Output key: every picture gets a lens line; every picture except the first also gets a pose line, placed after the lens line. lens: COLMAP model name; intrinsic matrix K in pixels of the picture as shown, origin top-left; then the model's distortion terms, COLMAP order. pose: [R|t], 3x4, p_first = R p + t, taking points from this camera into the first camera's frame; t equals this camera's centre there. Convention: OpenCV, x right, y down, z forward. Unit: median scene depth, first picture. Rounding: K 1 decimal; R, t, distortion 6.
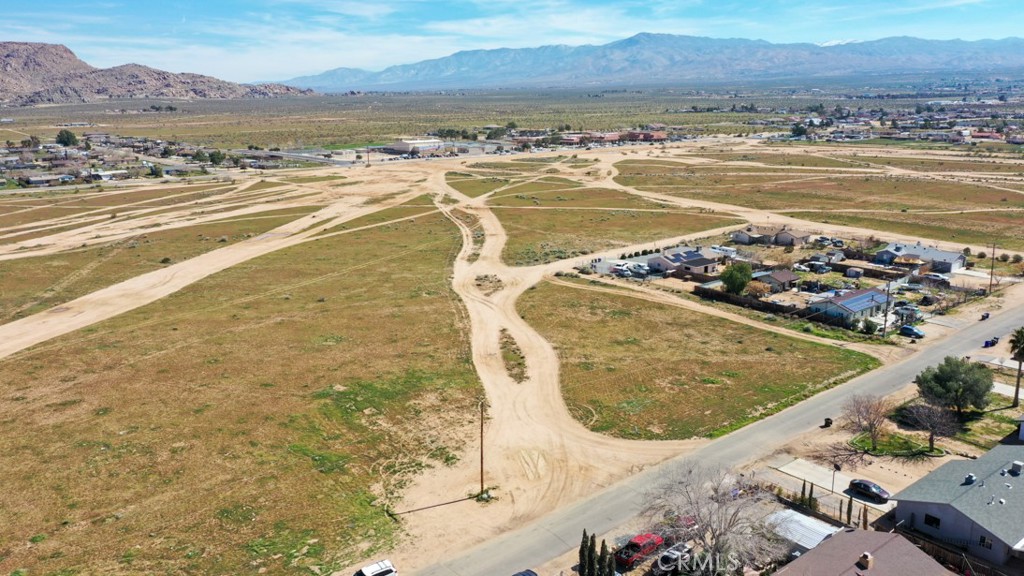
lens RADIAL K [[806.4, 0, 515.8], [0, 806.4, 284.8], [0, 0, 1]] dist [0.006540, -0.002107]
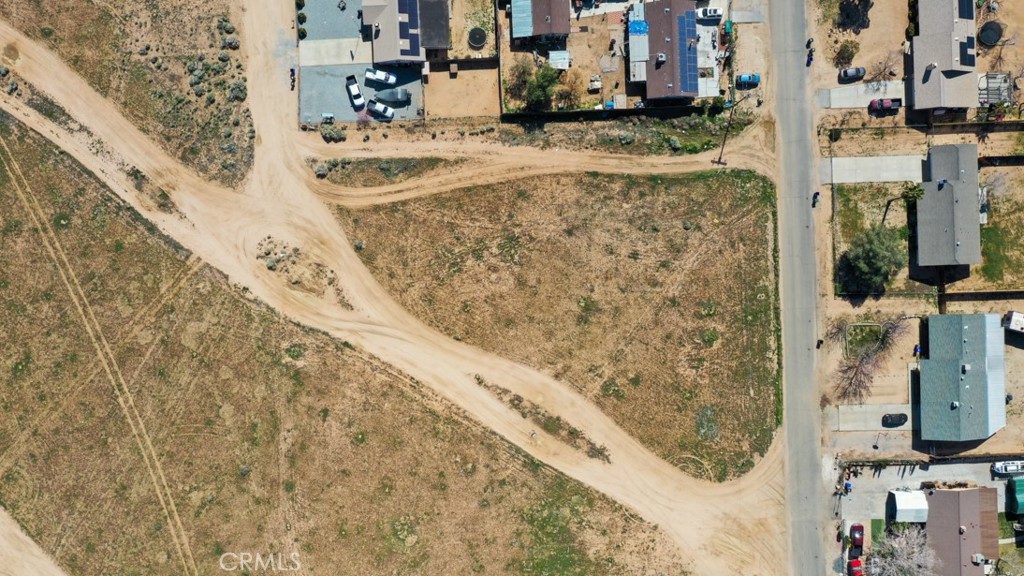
lens RADIAL K [[806.4, 0, 515.8], [0, 806.4, 284.8], [0, 0, 1]] dist [0.006540, -0.002107]
pose [[0.610030, -0.792362, 0.005102, 0.120570], [0.188105, 0.151068, 0.970461, -1.099999], [-0.769728, -0.591051, 0.241203, 0.968174]]
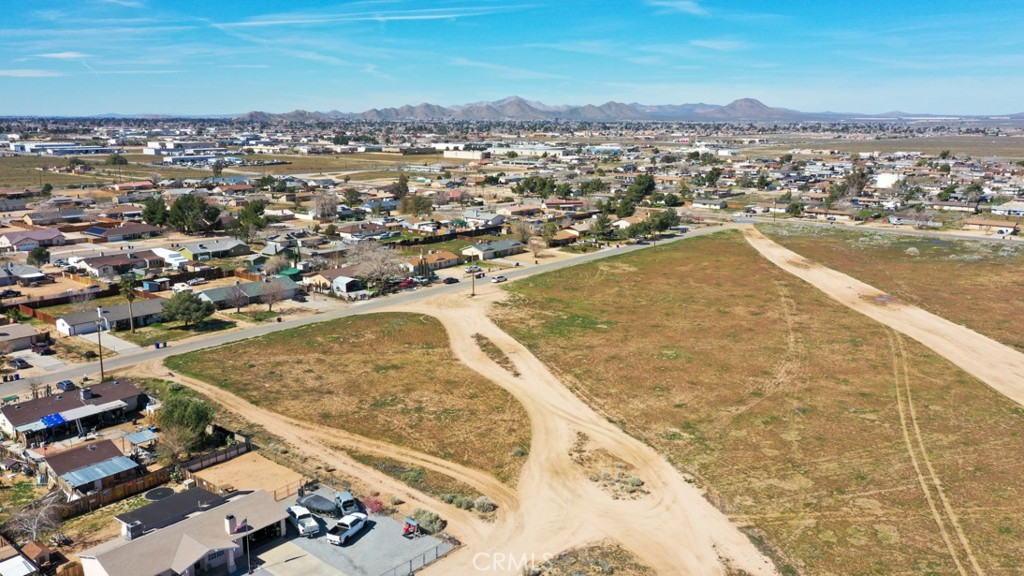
lens RADIAL K [[806.4, 0, 515.8], [0, 806.4, 284.8], [0, 0, 1]] dist [0.006540, -0.002107]
pose [[-0.981515, 0.041497, -0.186834, 0.188373], [-0.042811, 0.903872, 0.425656, -0.525084], [0.186537, 0.425786, -0.885387, 2.157265]]
